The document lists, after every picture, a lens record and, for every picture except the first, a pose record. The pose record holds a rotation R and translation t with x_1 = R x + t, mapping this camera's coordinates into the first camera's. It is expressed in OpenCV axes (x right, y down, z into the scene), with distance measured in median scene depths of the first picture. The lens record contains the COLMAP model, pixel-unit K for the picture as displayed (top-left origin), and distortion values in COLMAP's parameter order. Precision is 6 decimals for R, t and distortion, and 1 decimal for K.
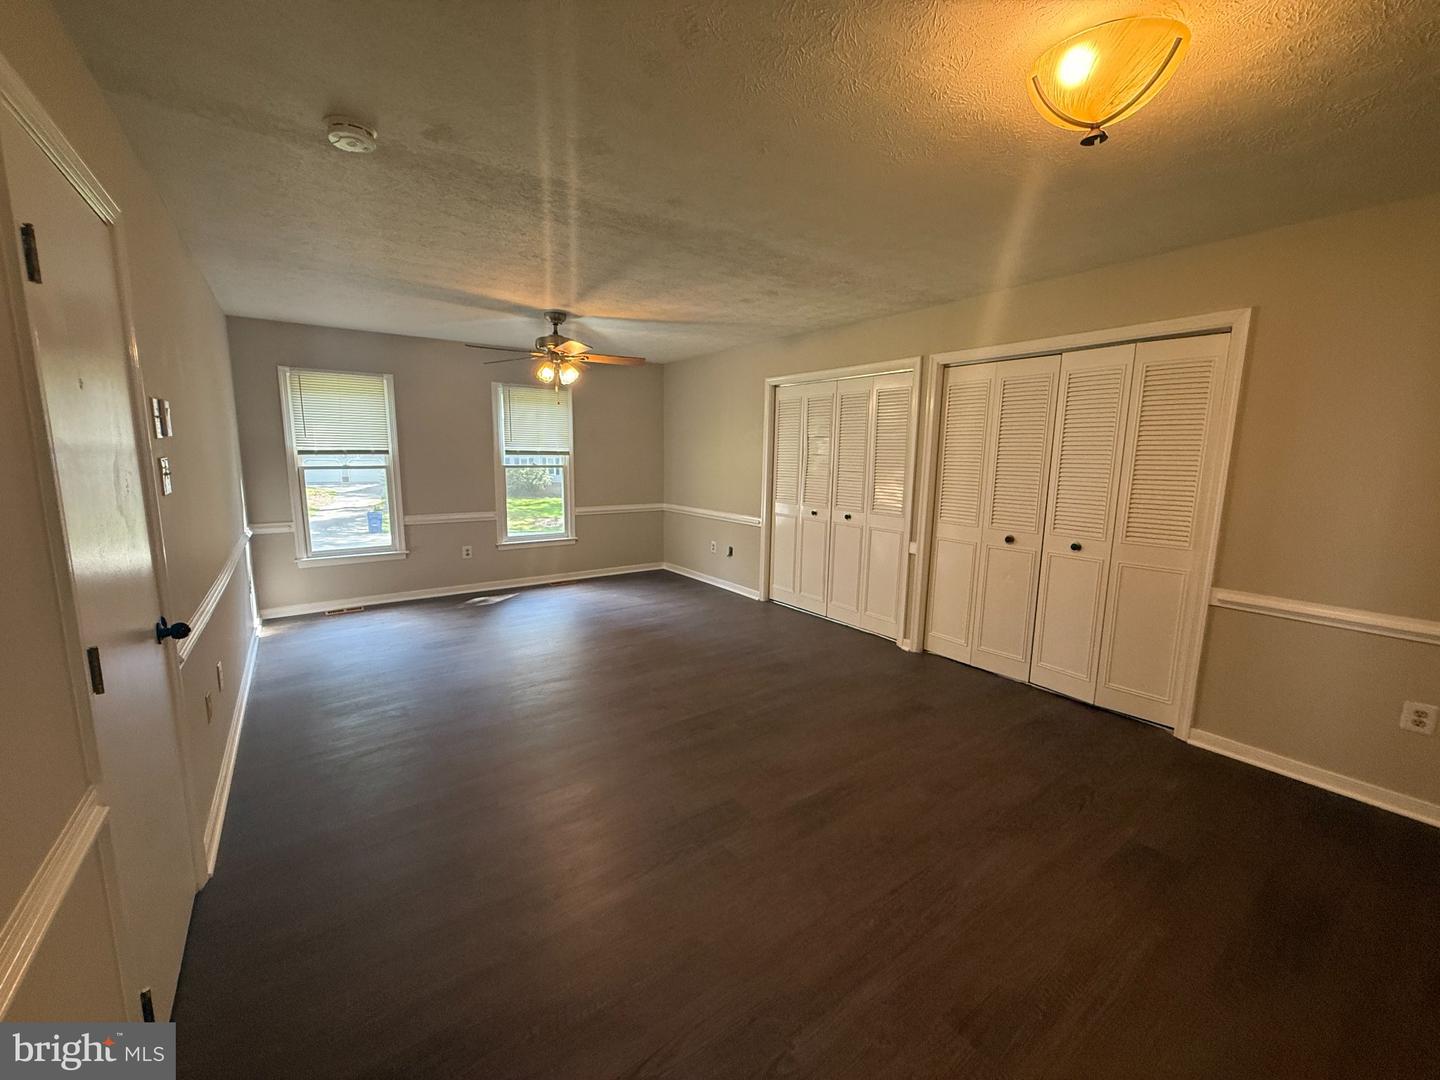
lens RADIAL K [[576.8, 0, 717.6], [0, 576.8, 539.6], [0, 0, 1]] dist [0.000903, -0.000030]
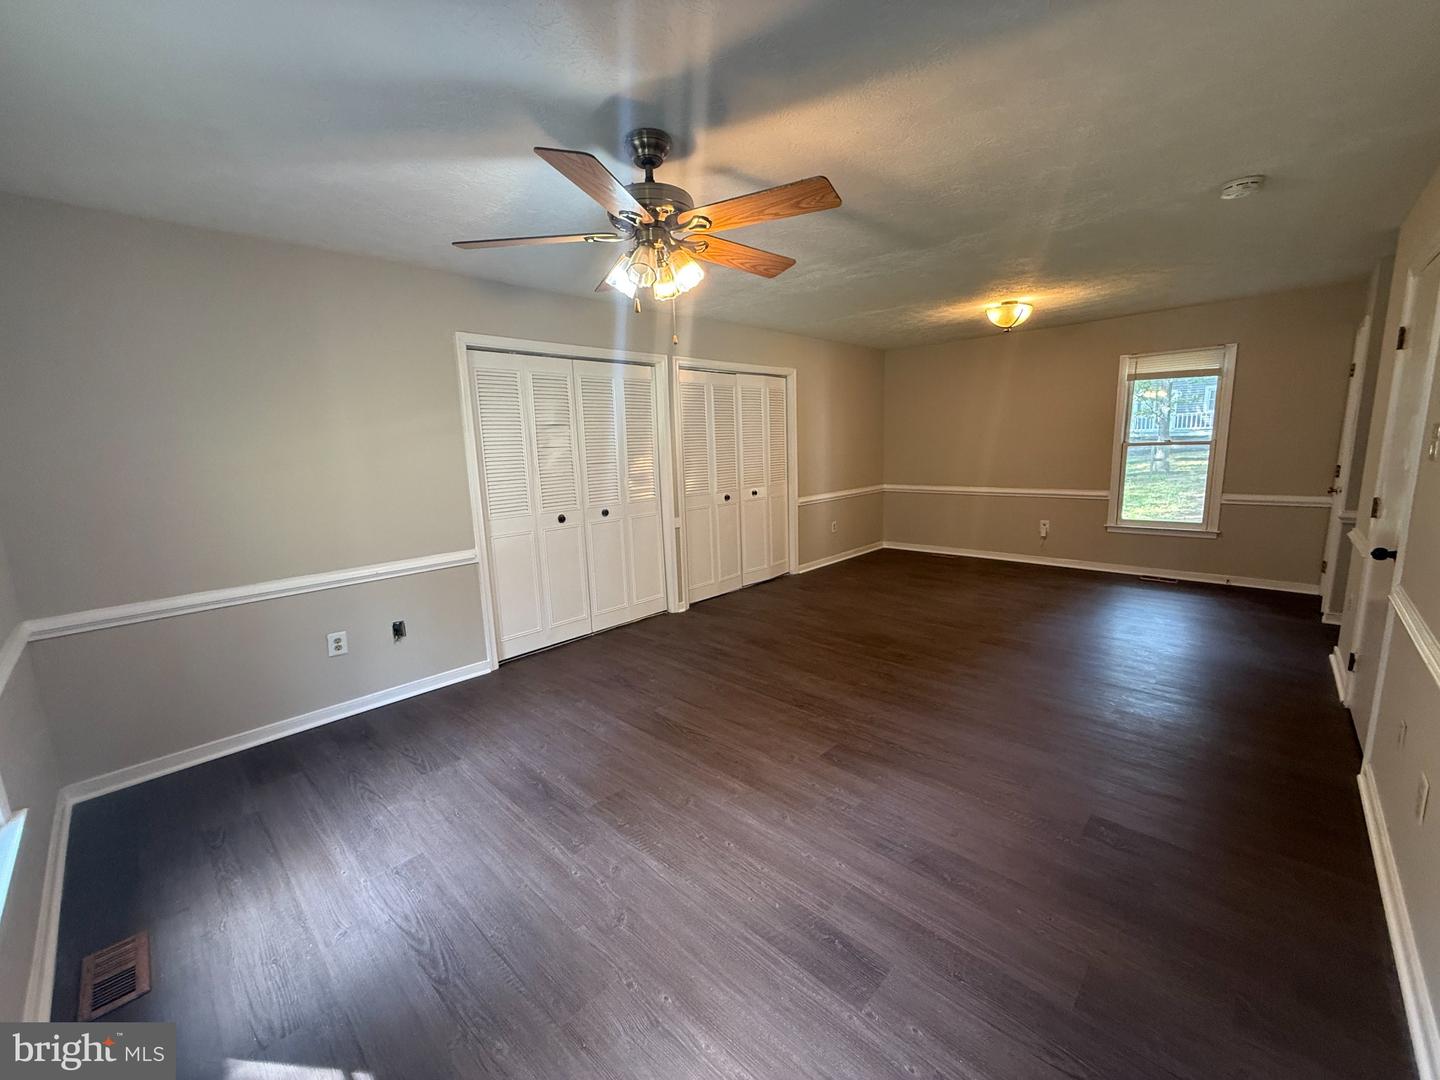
lens RADIAL K [[576.8, 0, 717.6], [0, 576.8, 539.6], [0, 0, 1]] dist [0.000903, -0.000030]
pose [[-0.184003, -0.172446, 0.967680, -0.669033], [0.175815, 0.962839, 0.205014, -0.146329], [-0.967074, 0.207856, -0.146846, 0.918578]]
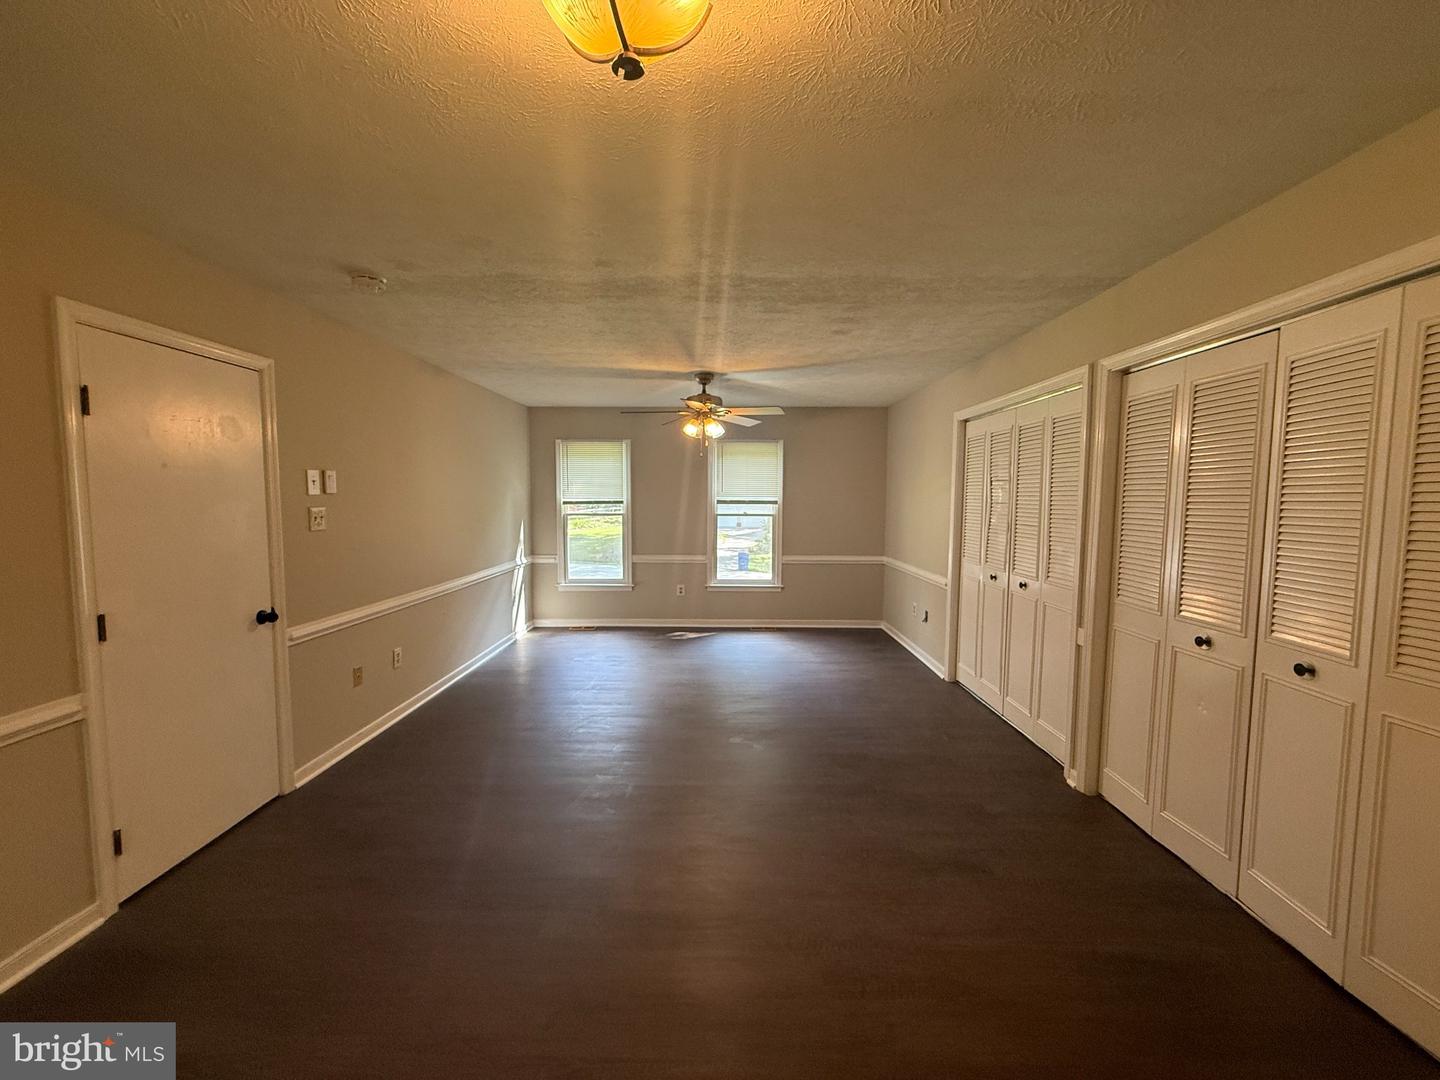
lens RADIAL K [[576.8, 0, 717.6], [0, 576.8, 539.6], [0, 0, 1]] dist [0.000903, -0.000030]
pose [[0.805350, 0.033665, -0.591842, 0.328315], [-0.083237, 0.994917, -0.056673, -0.021683], [0.586926, 0.094905, 0.804059, 0.150288]]
